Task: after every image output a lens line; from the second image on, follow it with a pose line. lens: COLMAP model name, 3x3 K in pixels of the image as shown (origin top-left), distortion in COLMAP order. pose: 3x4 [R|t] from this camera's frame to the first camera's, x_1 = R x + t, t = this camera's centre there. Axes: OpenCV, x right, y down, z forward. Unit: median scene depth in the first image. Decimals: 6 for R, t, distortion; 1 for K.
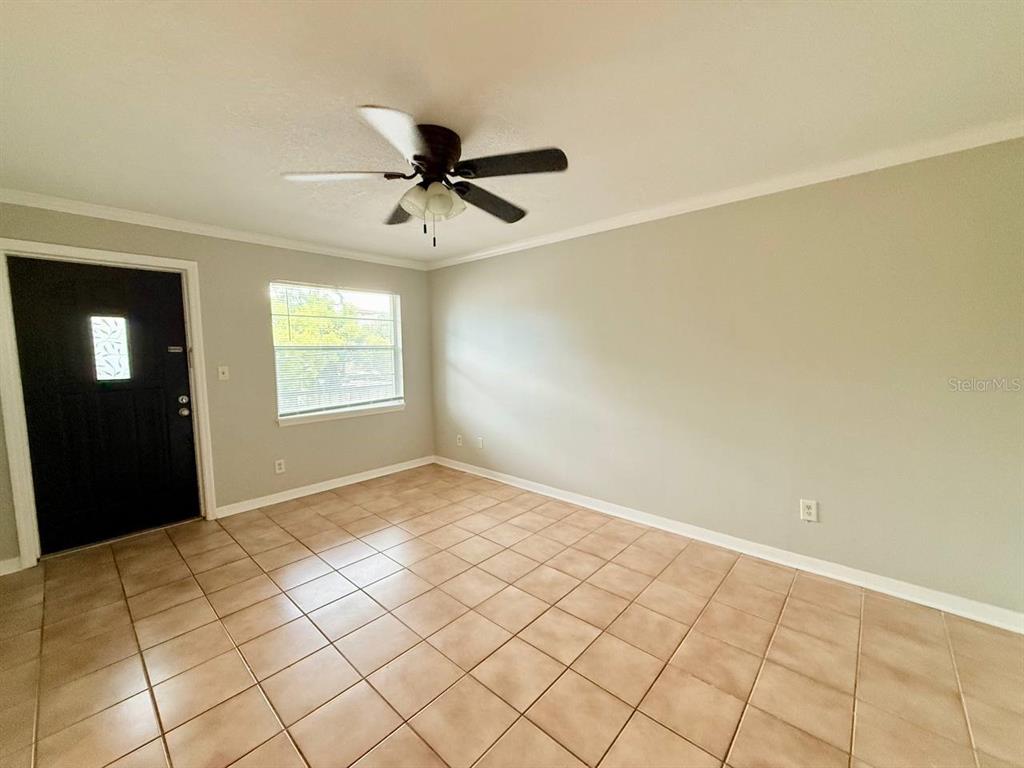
lens RADIAL K [[408.9, 0, 505.1], [0, 408.9, 387.2], [0, 0, 1]] dist [0.000505, 0.000004]
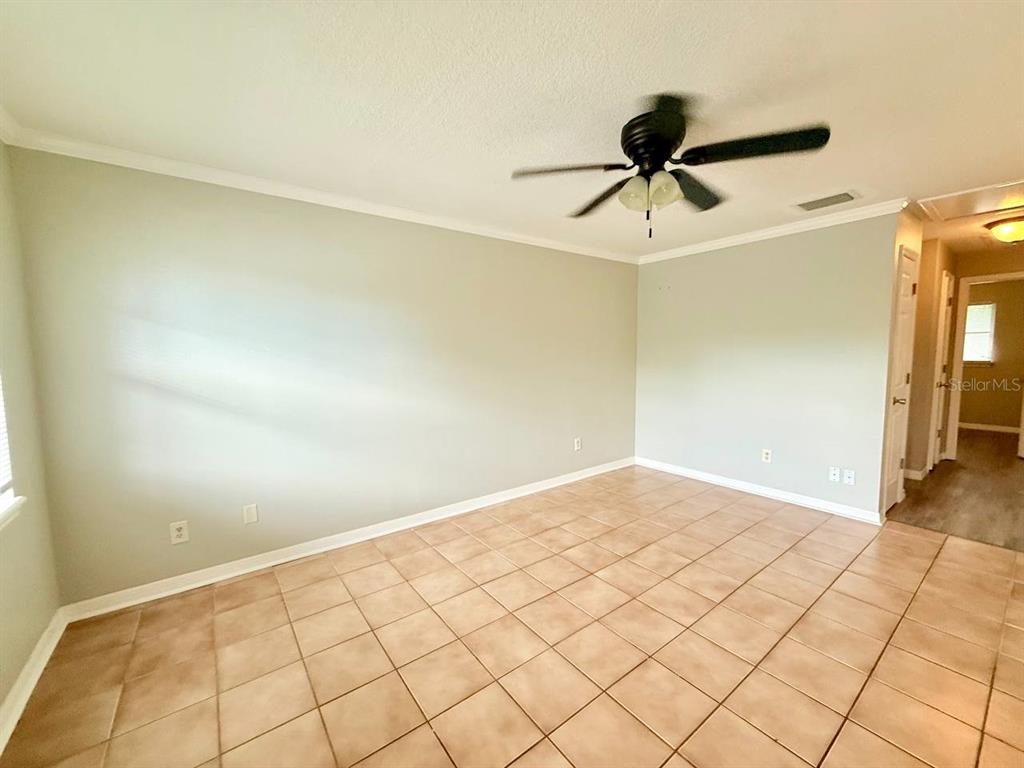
lens RADIAL K [[408.9, 0, 509.3], [0, 408.9, 390.4], [0, 0, 1]] dist [0.000505, 0.000004]
pose [[0.178777, -0.083737, 0.980320, -0.893558], [0.099715, 0.992784, 0.066617, -0.060064], [-0.978824, 0.085843, 0.185836, 0.871423]]
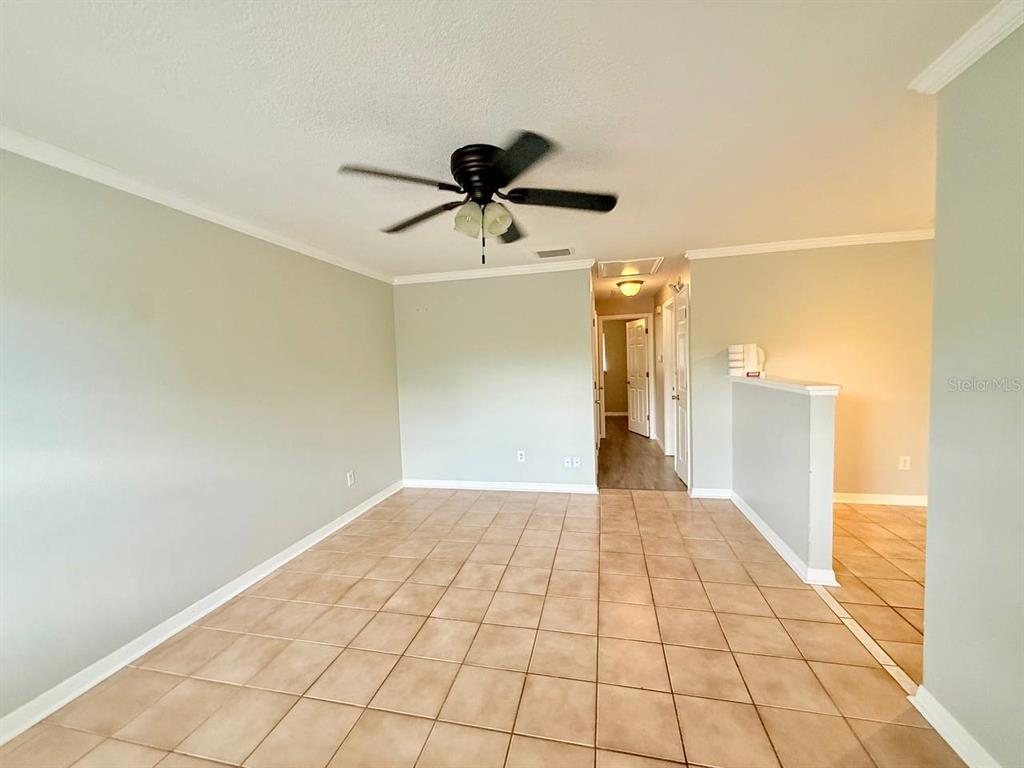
lens RADIAL K [[408.9, 0, 510.5], [0, 408.9, 389.7], [0, 0, 1]] dist [0.000505, 0.000004]
pose [[-0.498966, -0.026860, 0.866205, -0.794837], [0.122961, 0.987213, 0.101443, -0.097388], [-0.857854, 0.157126, -0.489283, 1.090910]]
